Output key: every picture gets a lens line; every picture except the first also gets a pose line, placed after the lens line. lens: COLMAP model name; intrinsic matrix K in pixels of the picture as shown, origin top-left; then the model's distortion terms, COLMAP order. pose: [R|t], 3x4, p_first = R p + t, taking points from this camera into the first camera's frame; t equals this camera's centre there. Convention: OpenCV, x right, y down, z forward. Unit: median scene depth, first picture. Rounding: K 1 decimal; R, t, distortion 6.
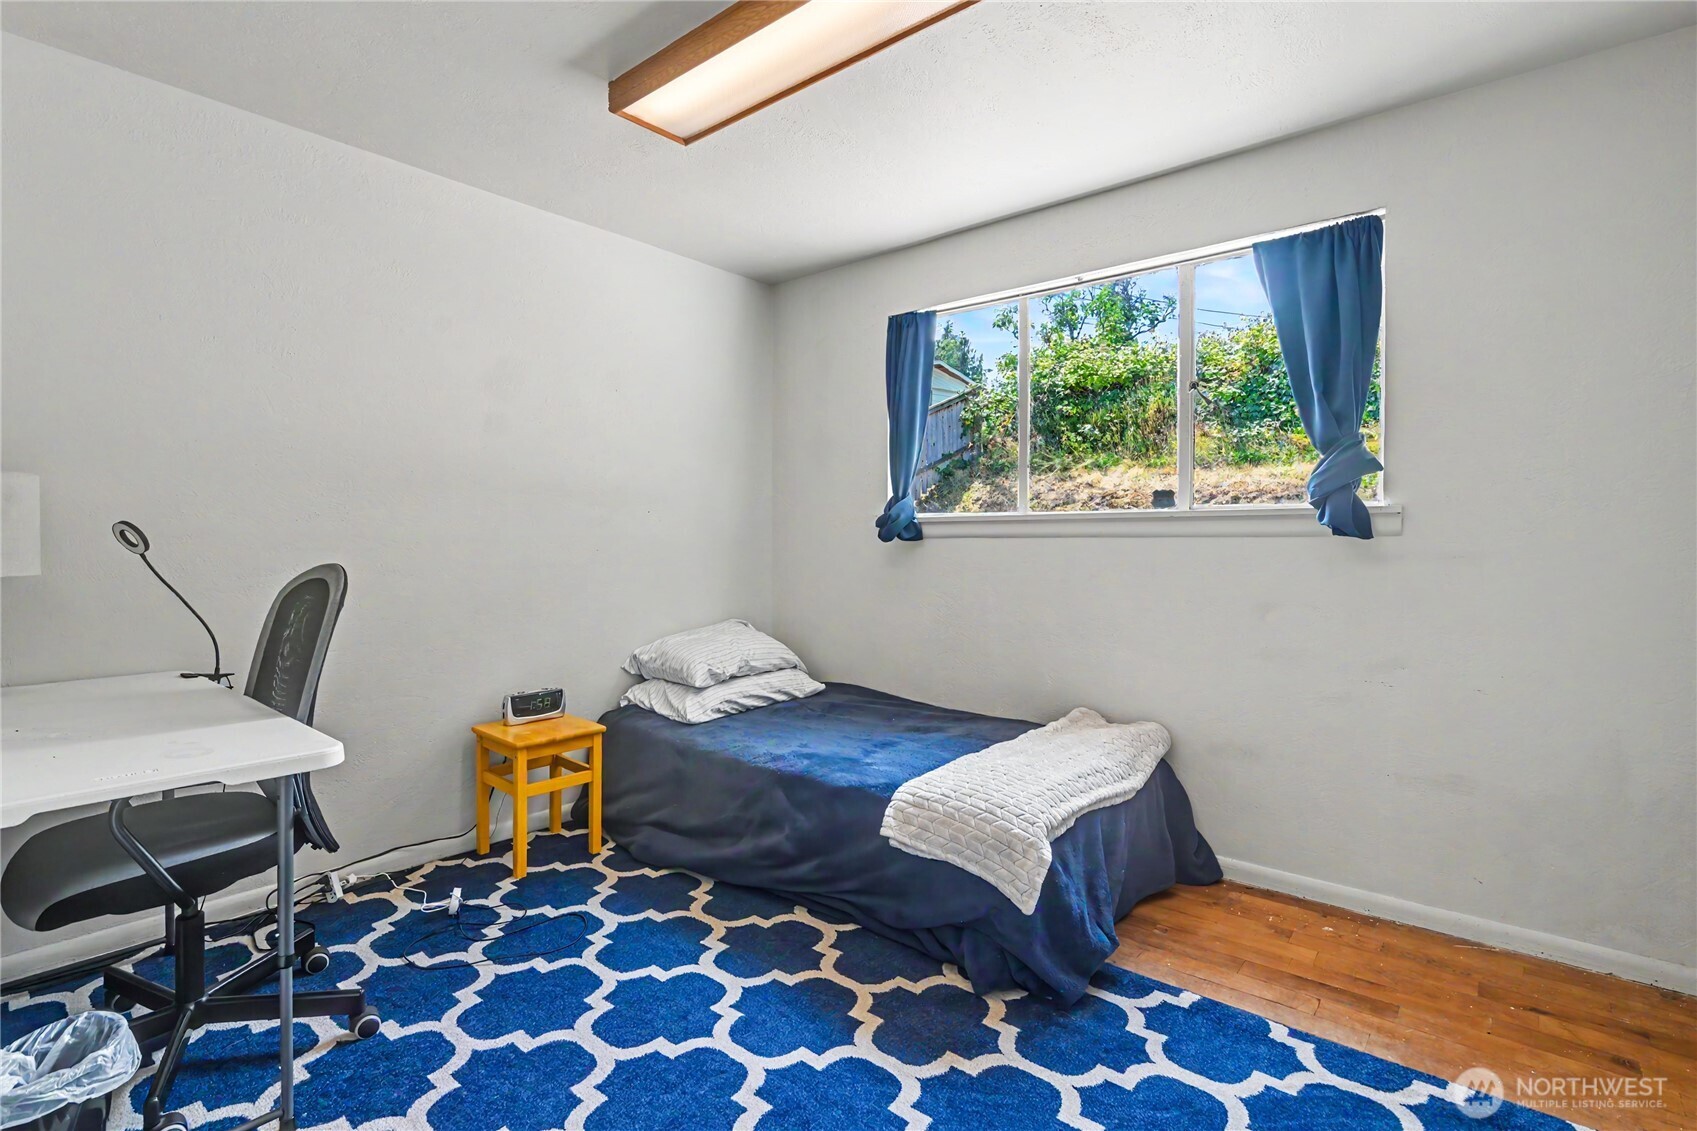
lens RADIAL K [[824.1, 0, 845.2], [0, 824.1, 534.5], [0, 0, 1]] dist [-0.000158, -0.000008]
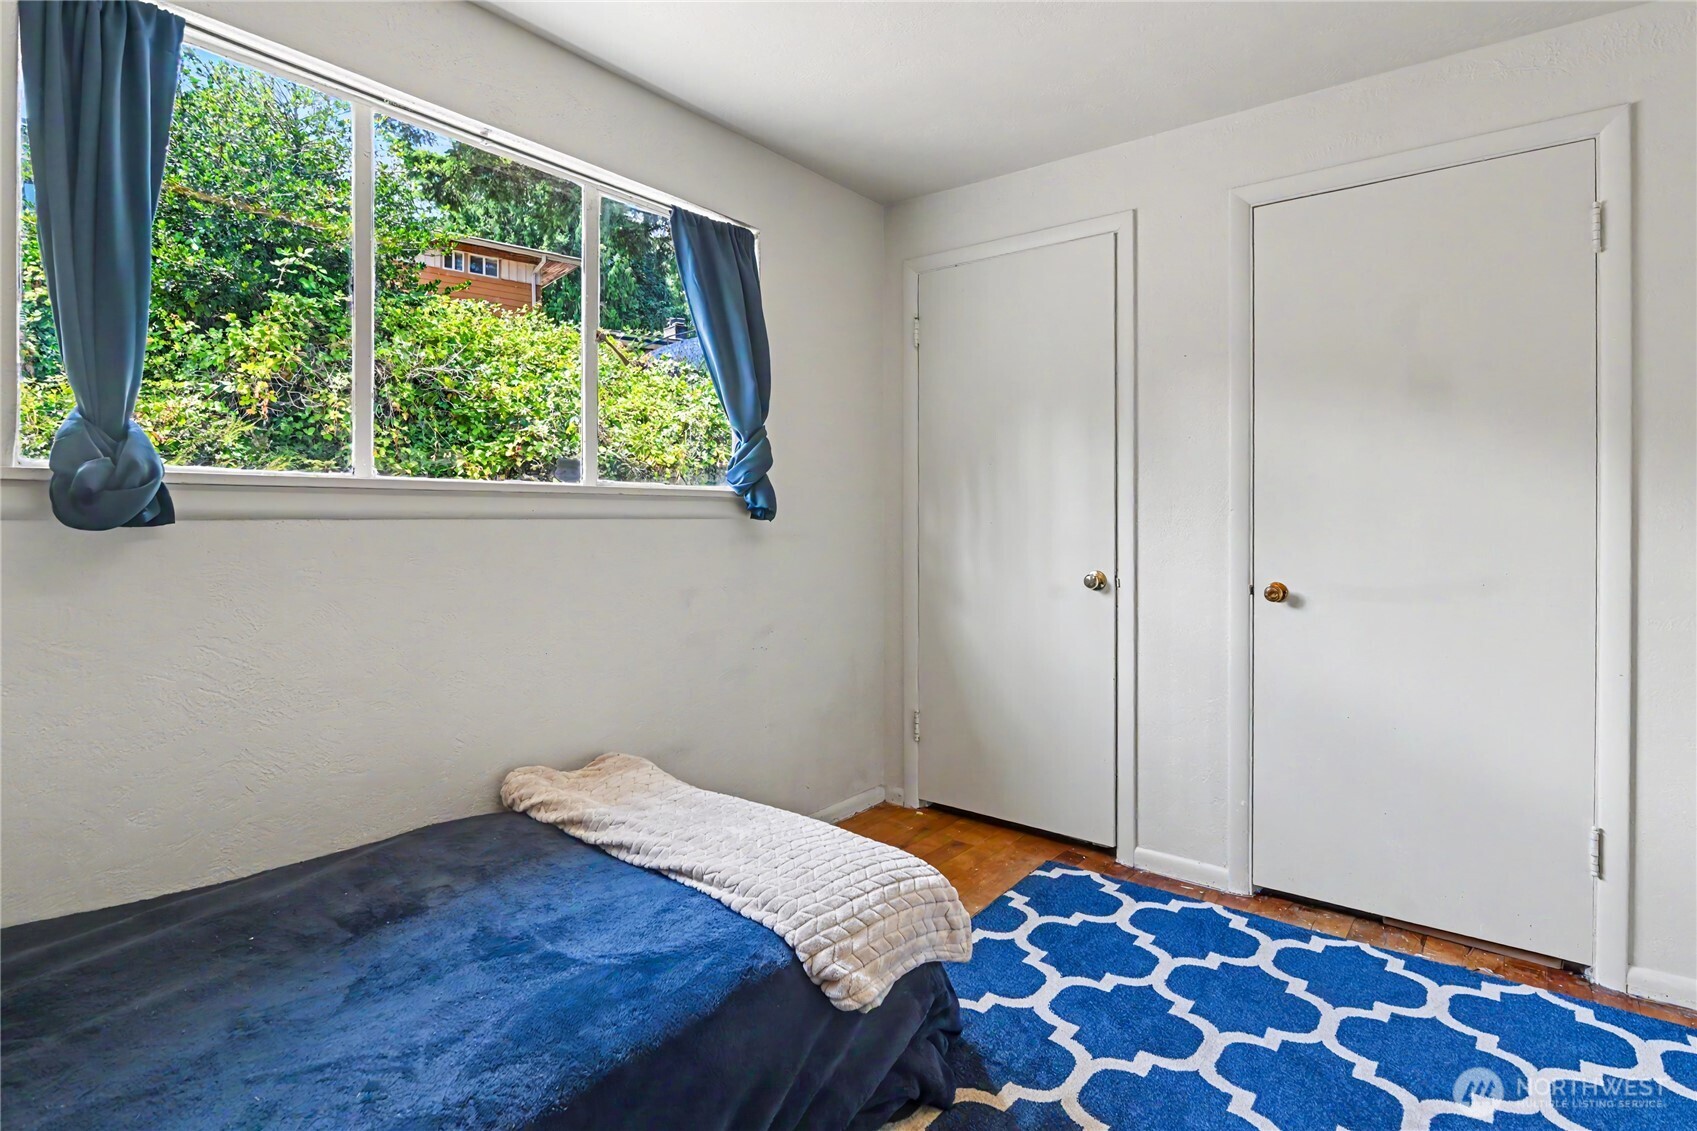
lens RADIAL K [[856.0, 0, 838.8], [0, 856.0, 517.7], [0, 0, 1]] dist [-0.001001, -0.000630]
pose [[-0.032498, 0.004123, 0.999463, -0.489042], [-0.004877, 0.999979, -0.004284, 0.005122], [-0.999460, -0.005014, -0.032478, 0.858322]]
